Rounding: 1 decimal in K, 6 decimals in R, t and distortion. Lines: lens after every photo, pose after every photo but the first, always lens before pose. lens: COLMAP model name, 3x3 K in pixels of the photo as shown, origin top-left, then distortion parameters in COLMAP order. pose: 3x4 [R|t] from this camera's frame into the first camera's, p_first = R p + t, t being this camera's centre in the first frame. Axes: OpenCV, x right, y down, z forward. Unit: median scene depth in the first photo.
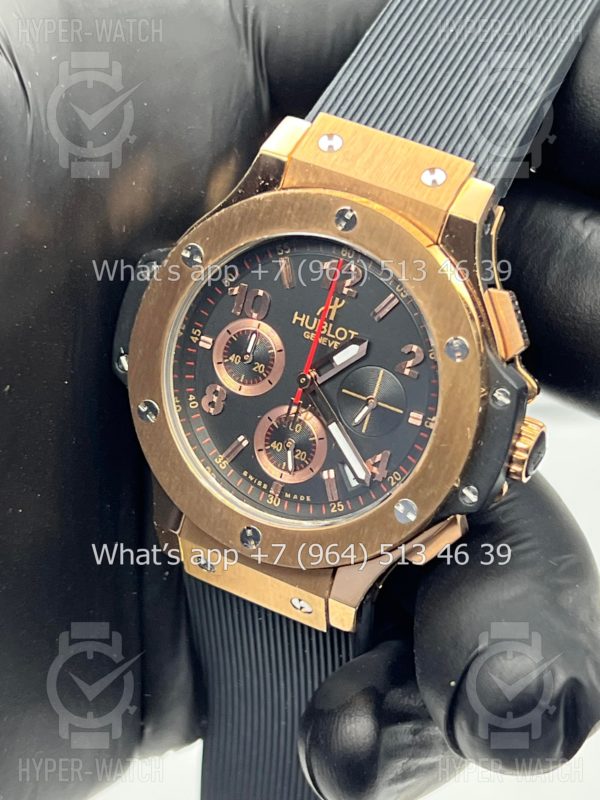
lens RADIAL K [[1956.2, 0, 281.9], [0, 1956.2, 407.5], [0, 0, 1]] dist [0.250406, 0.000000]
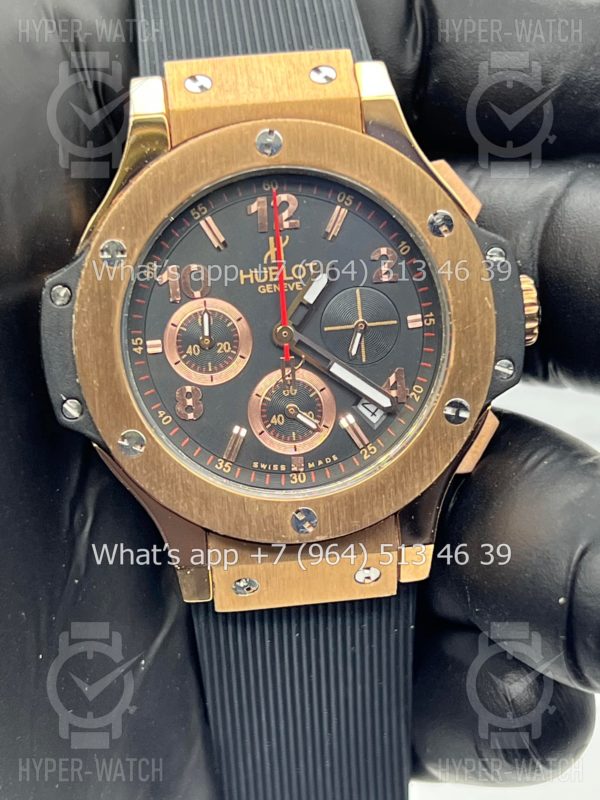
lens RADIAL K [[1956.2, 0, 302.8], [0, 1956.2, 424.0], [0, 0, 1]] dist [0.250406, 0.000000]
pose [[0.826936, -0.381809, 0.412793, -0.365198], [0.423825, 0.905673, -0.011342, 0.036724], [-0.369525, 0.184331, 0.910754, 0.187029]]
